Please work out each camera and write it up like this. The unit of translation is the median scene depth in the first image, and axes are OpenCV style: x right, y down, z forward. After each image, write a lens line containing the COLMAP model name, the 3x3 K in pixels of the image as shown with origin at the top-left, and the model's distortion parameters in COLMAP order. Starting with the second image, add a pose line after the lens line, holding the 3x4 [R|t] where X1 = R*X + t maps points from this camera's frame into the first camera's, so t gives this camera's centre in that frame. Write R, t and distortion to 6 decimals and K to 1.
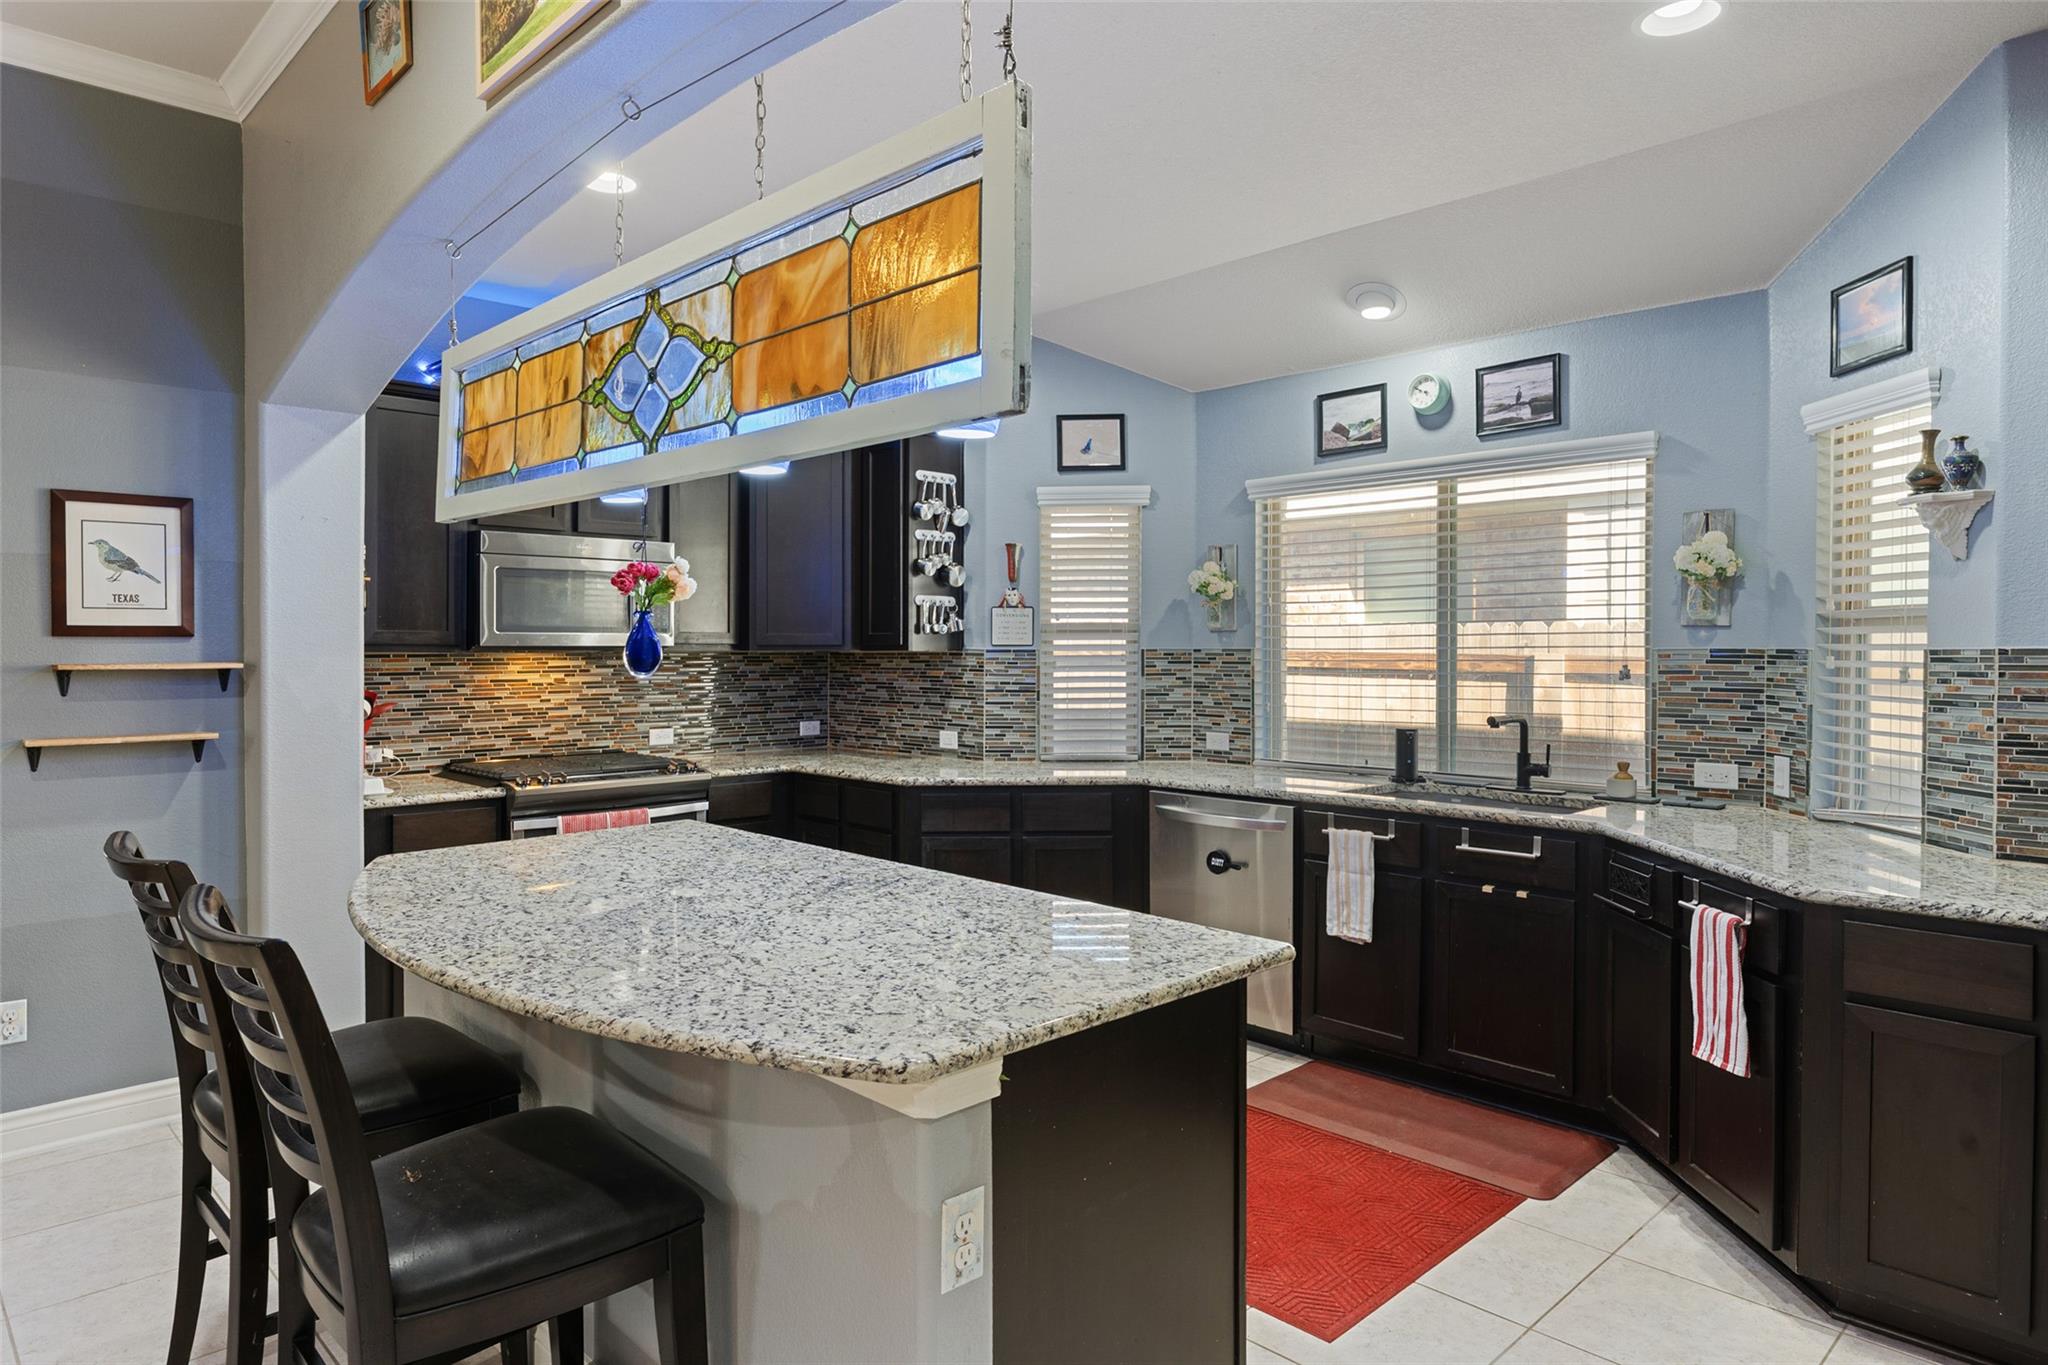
lens RADIAL K [[1227.3, 0, 1011.3], [0, 1227.3, 661.5], [0, 0, 1]] dist [0.000505, 0.001640]
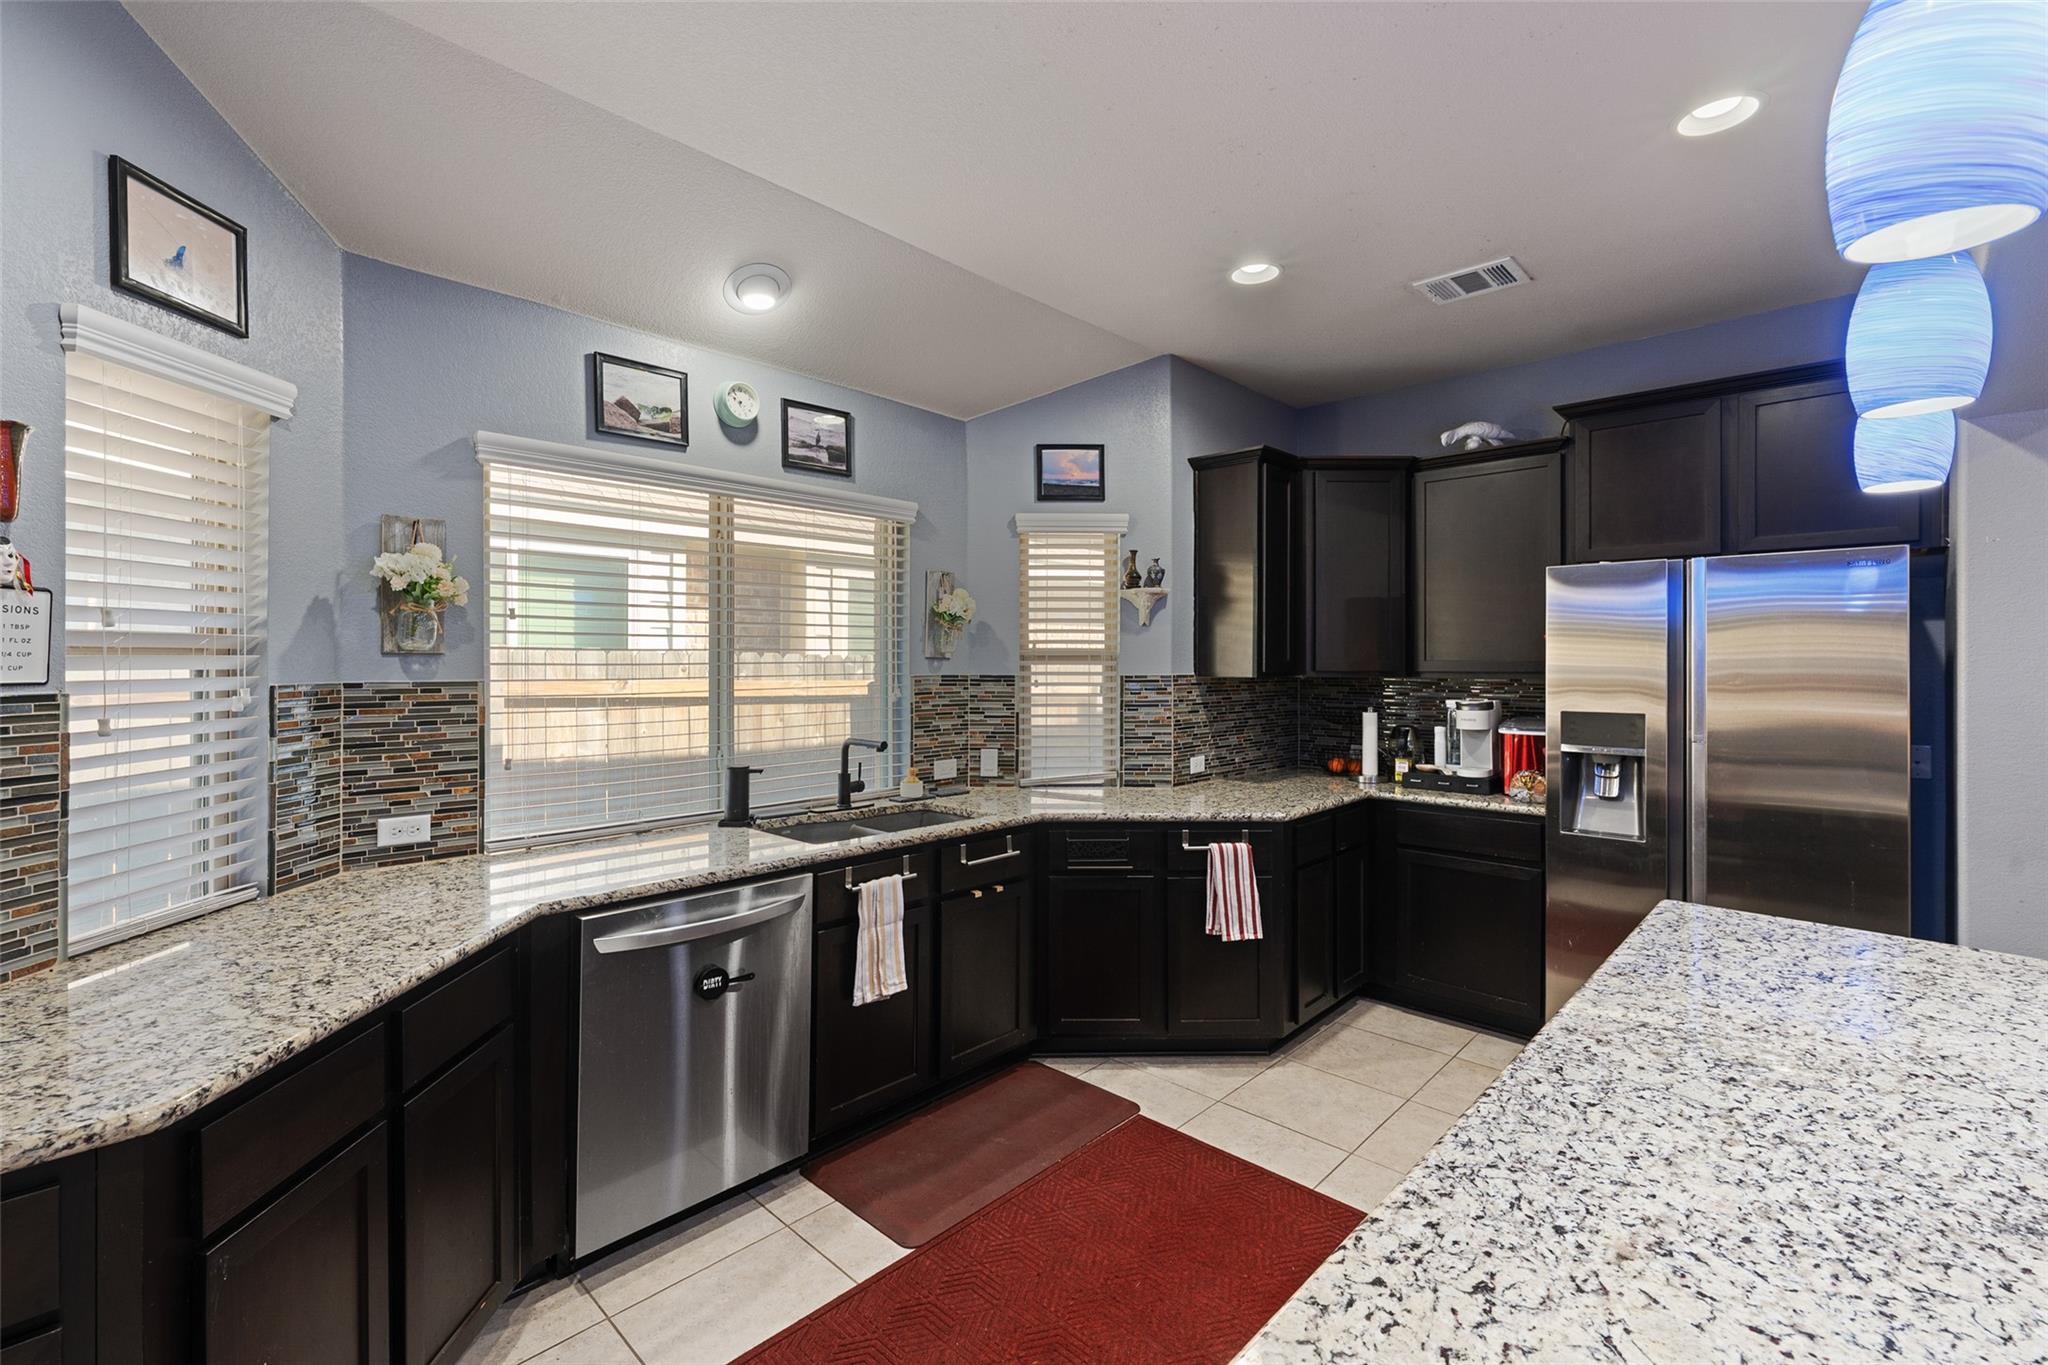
lens RADIAL K [[888.5, 0, 1024.7], [0, 888.5, 660.4], [0, 0, 1]] dist [0.001273, -0.000507]
pose [[-0.042165, 0.001700, 0.999109, -0.332241], [0.009348, 0.999955, -0.001307, -0.019998], [-0.999067, 0.009285, -0.042179, 0.783295]]
